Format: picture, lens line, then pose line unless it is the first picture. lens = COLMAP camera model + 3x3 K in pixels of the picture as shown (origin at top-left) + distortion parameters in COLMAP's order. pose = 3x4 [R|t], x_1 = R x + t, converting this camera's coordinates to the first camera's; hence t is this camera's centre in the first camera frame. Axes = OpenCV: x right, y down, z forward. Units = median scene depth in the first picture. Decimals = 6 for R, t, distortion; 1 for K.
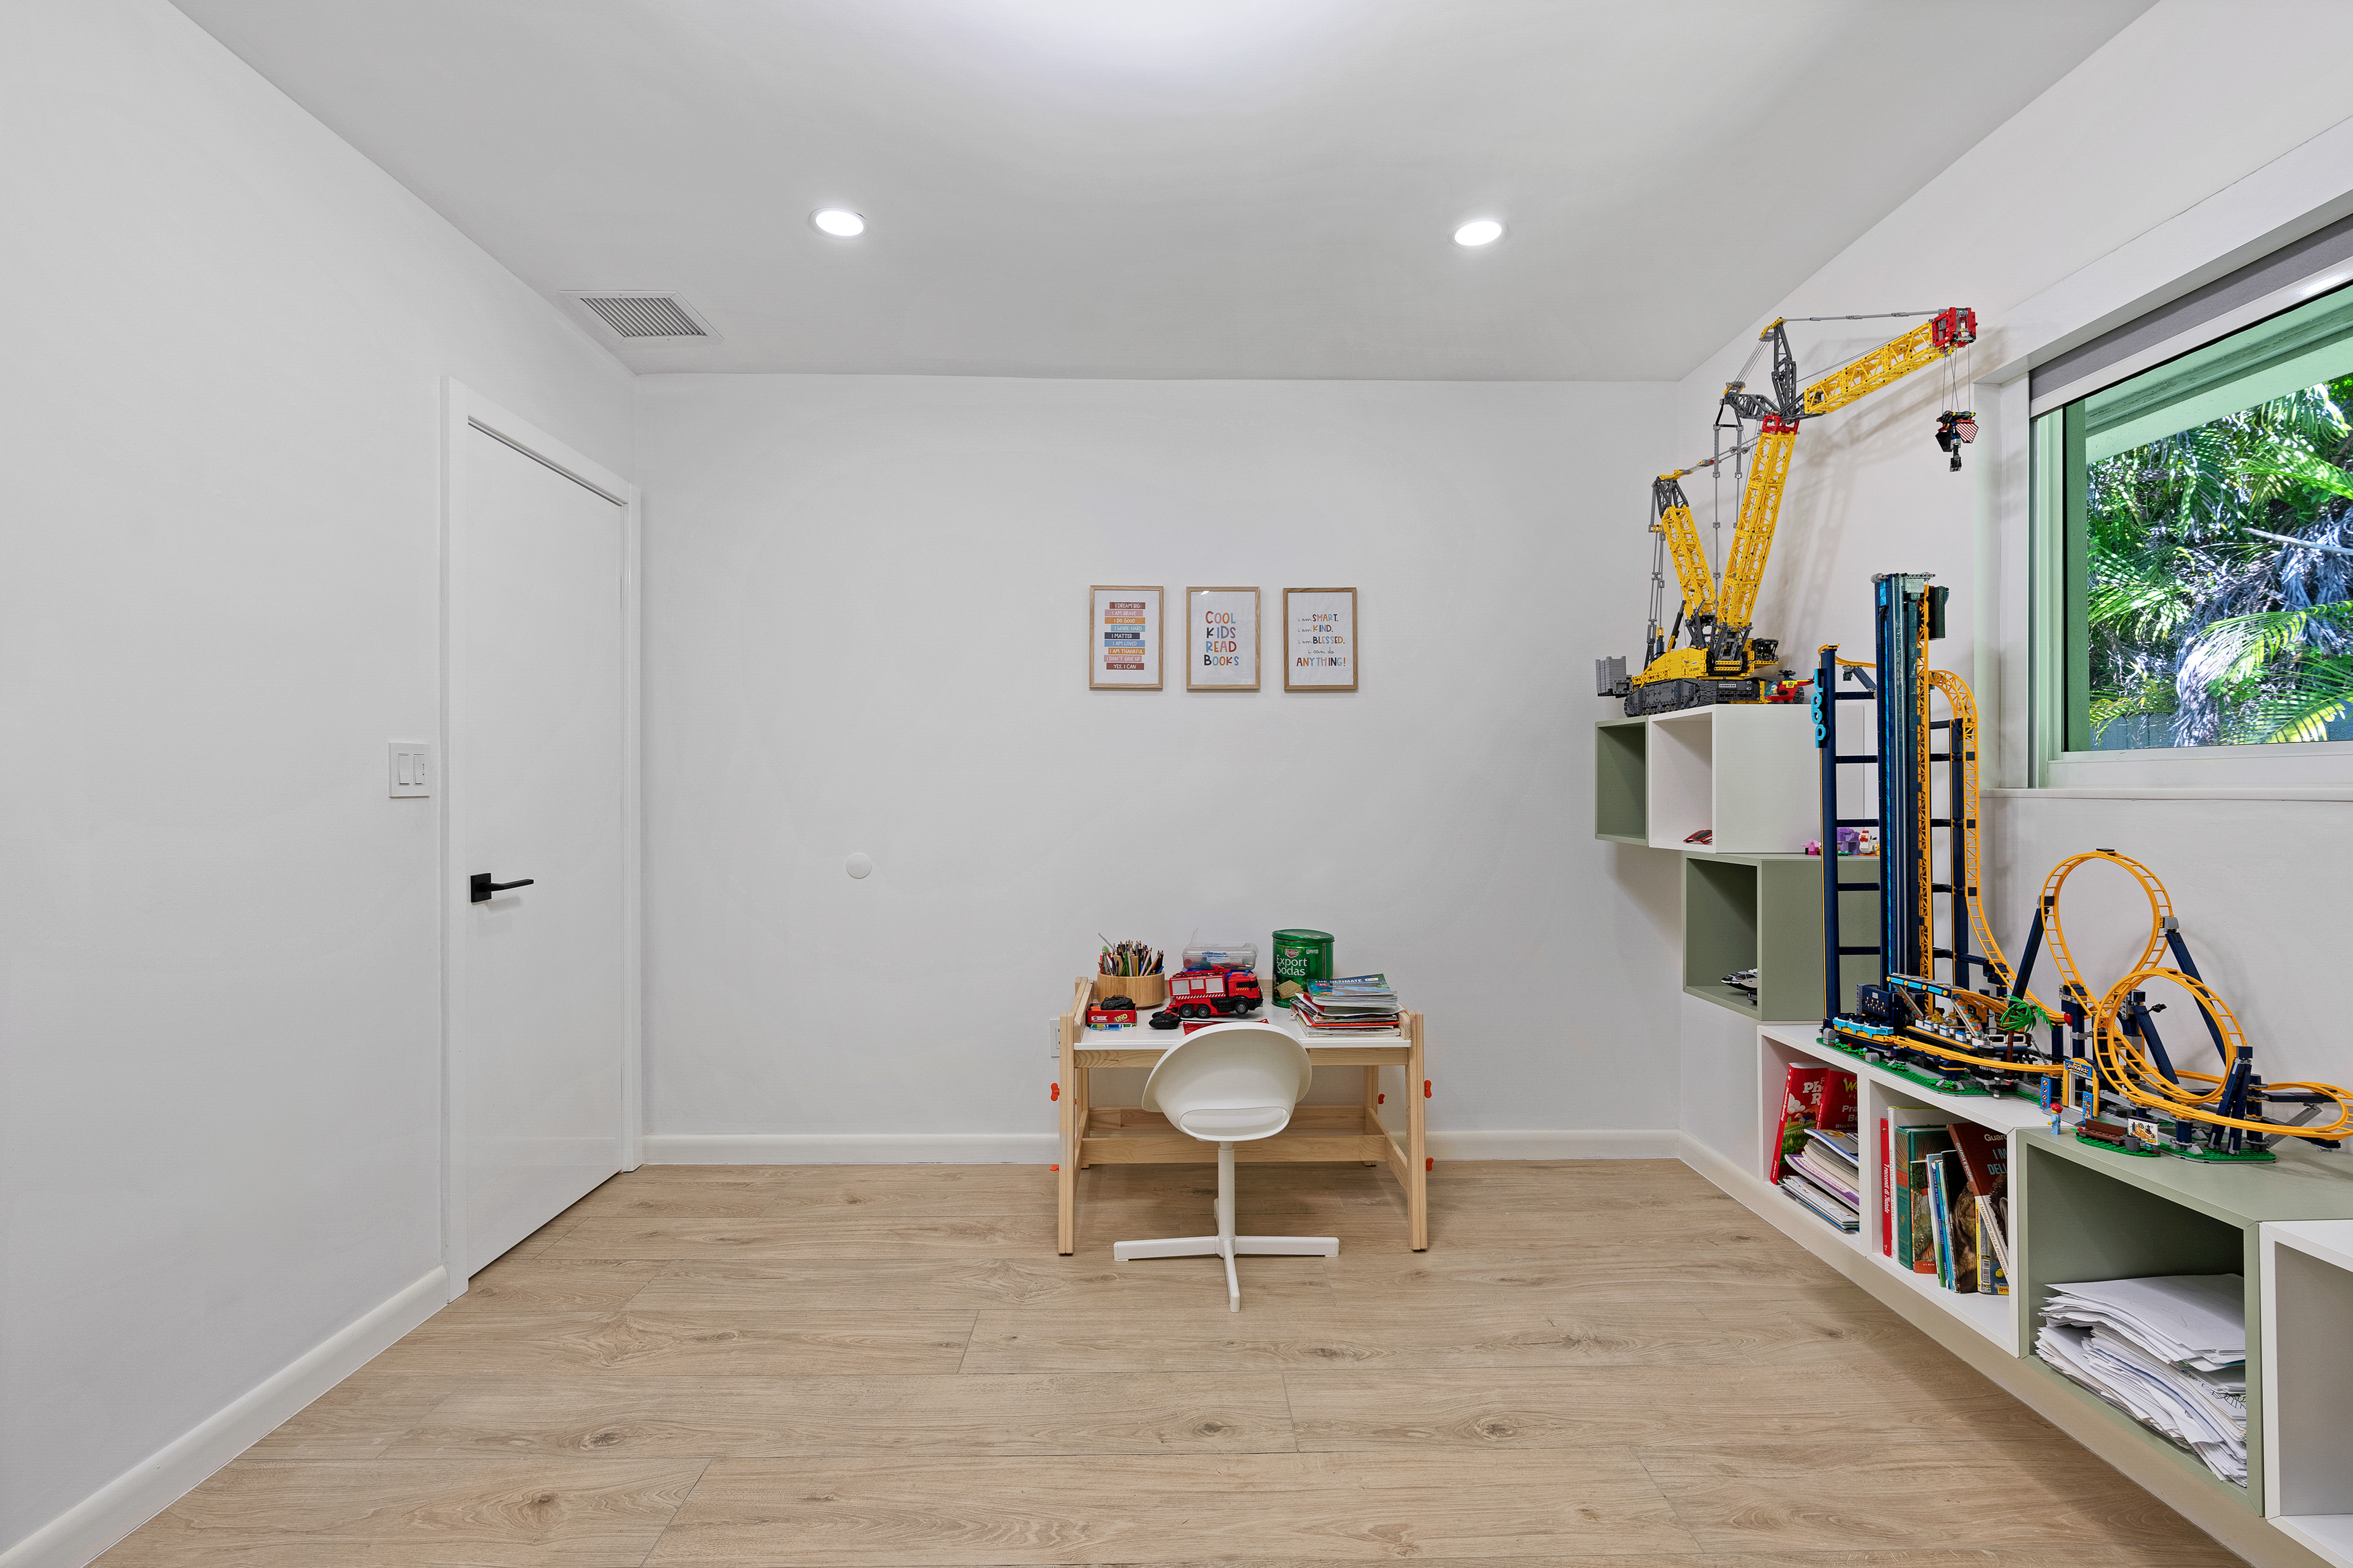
lens RADIAL K [[1056.1, 0, 1175.8], [0, 1056.1, 779.1], [0, 0, 1]] dist [-0.001513, -0.000153]
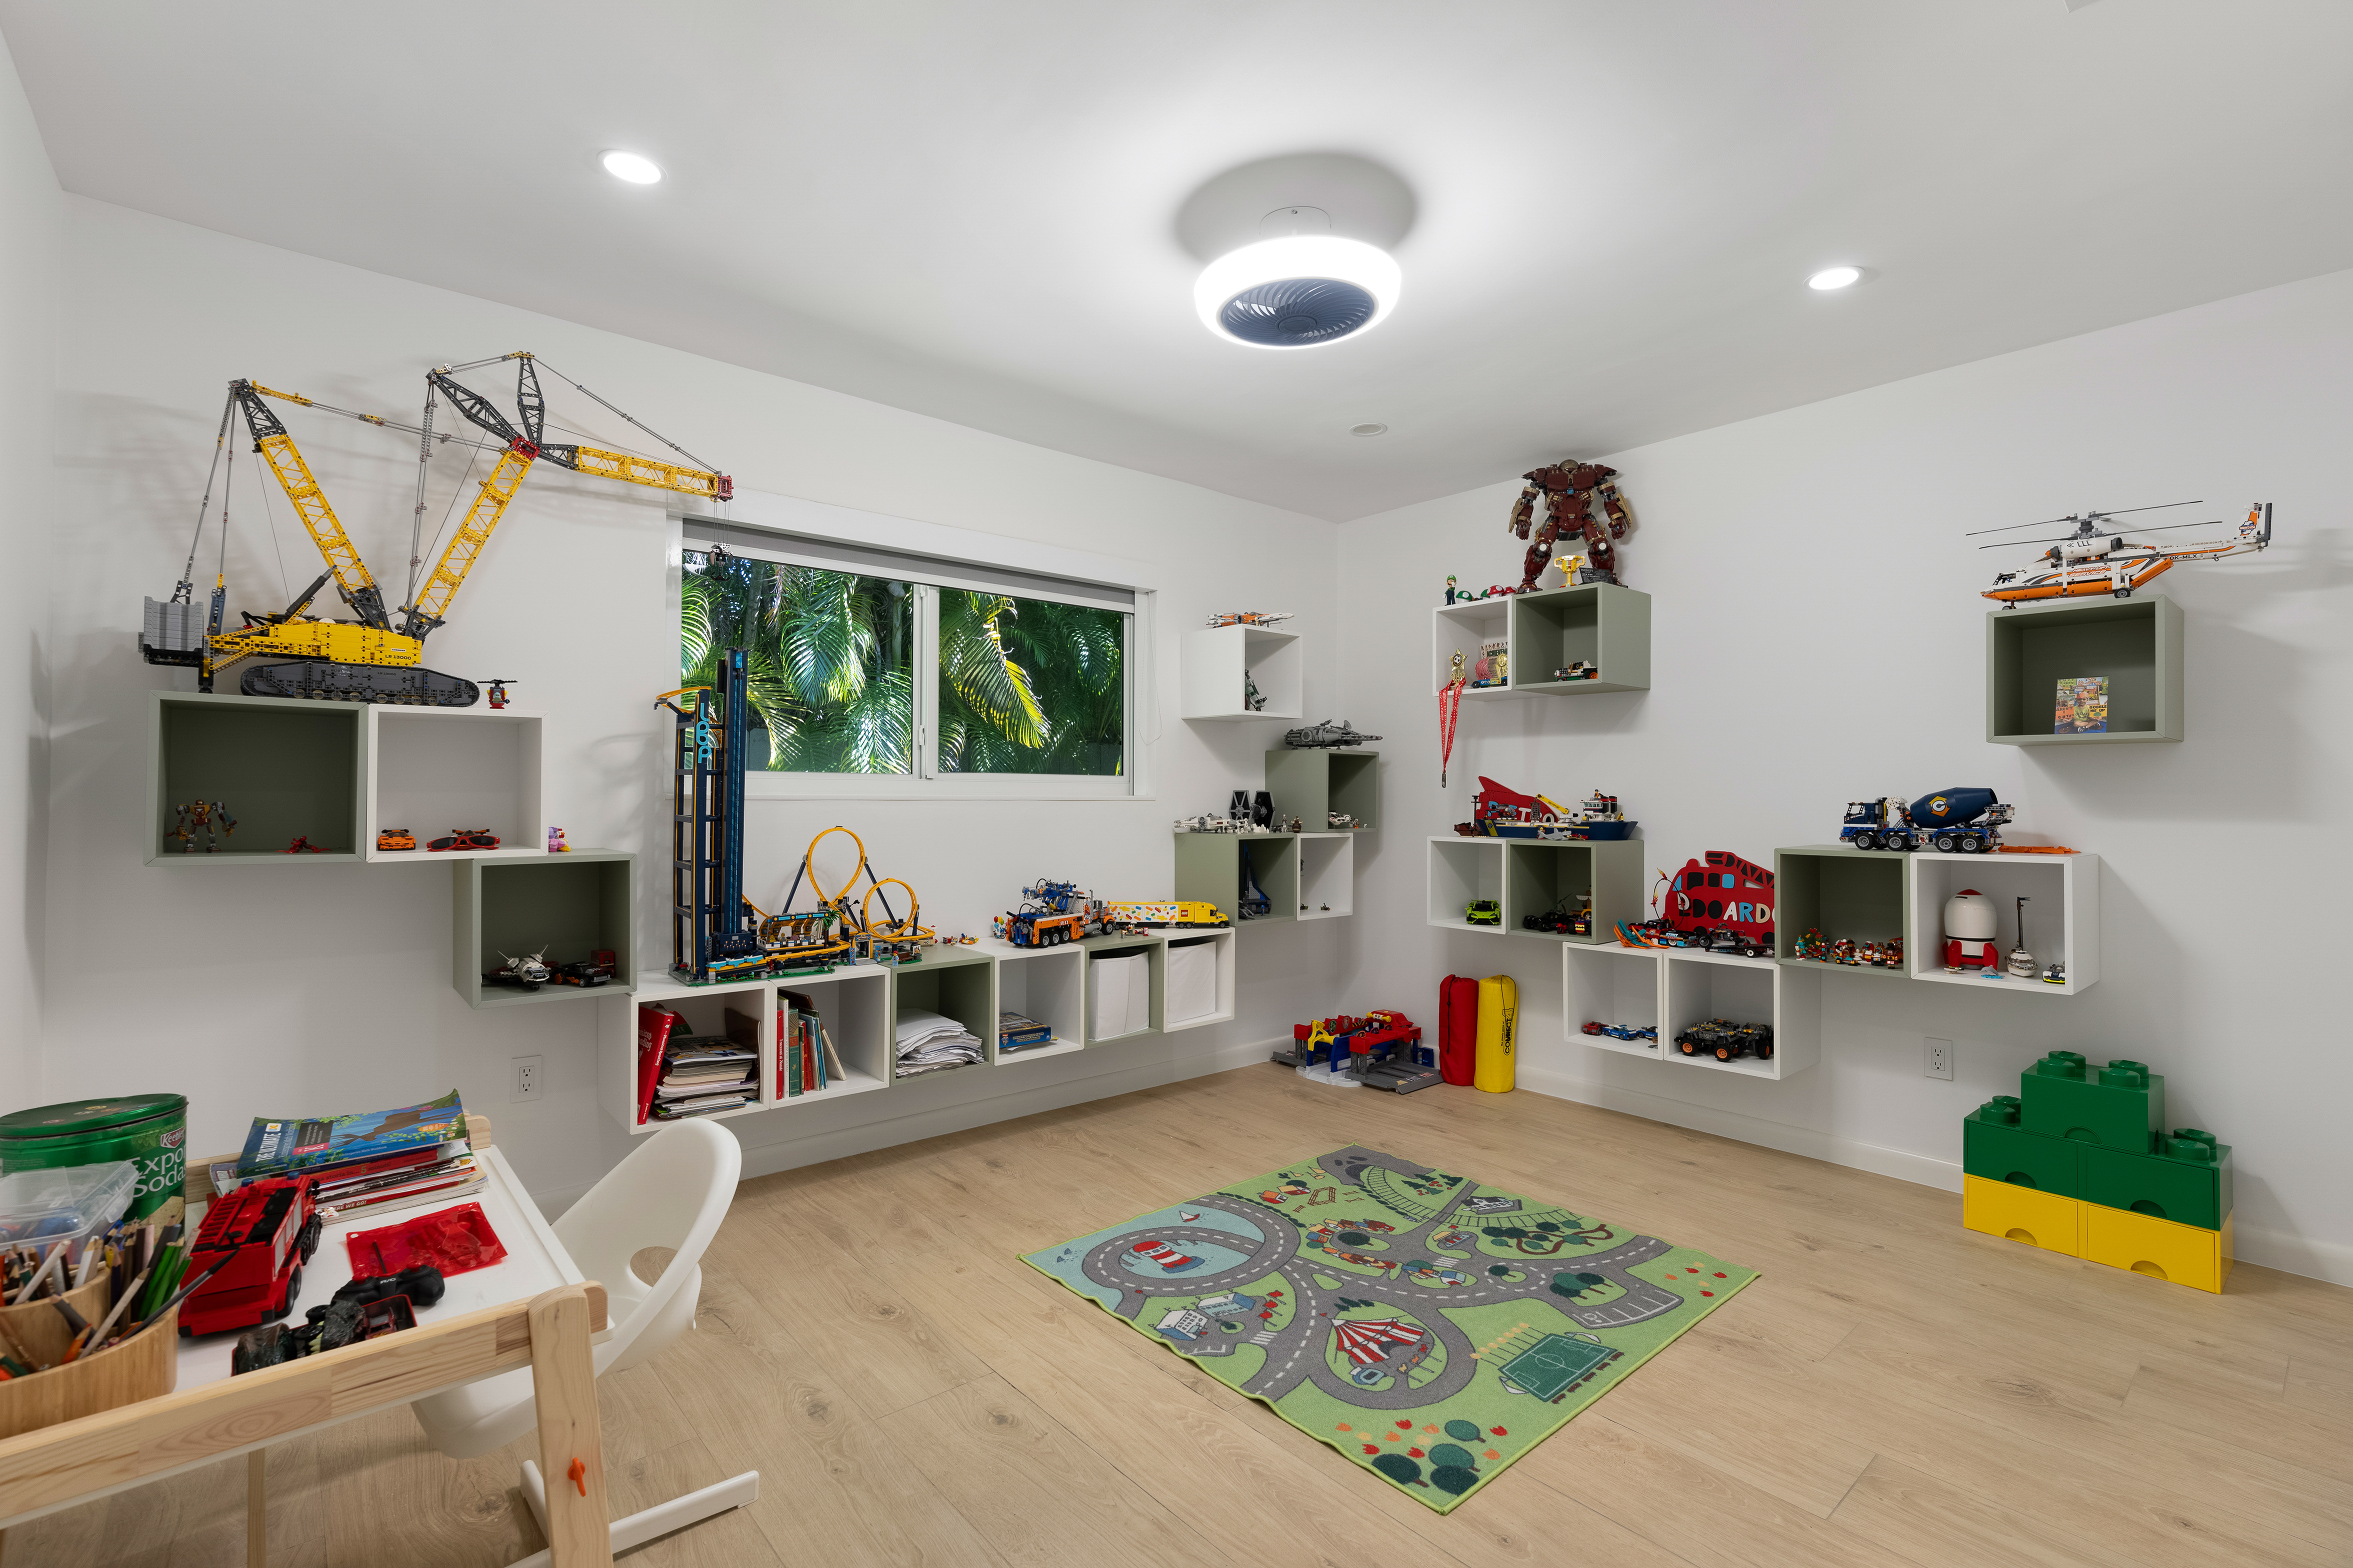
lens RADIAL K [[1056.1, 0, 1176.3], [0, 1056.1, 788.8], [0, 0, 1]] dist [-0.001513, -0.000153]
pose [[-0.644127, 0.004875, 0.764903, -0.871372], [-0.006224, 0.999913, -0.011615, 0.017338], [-0.764893, -0.012242, -0.644041, 1.560760]]
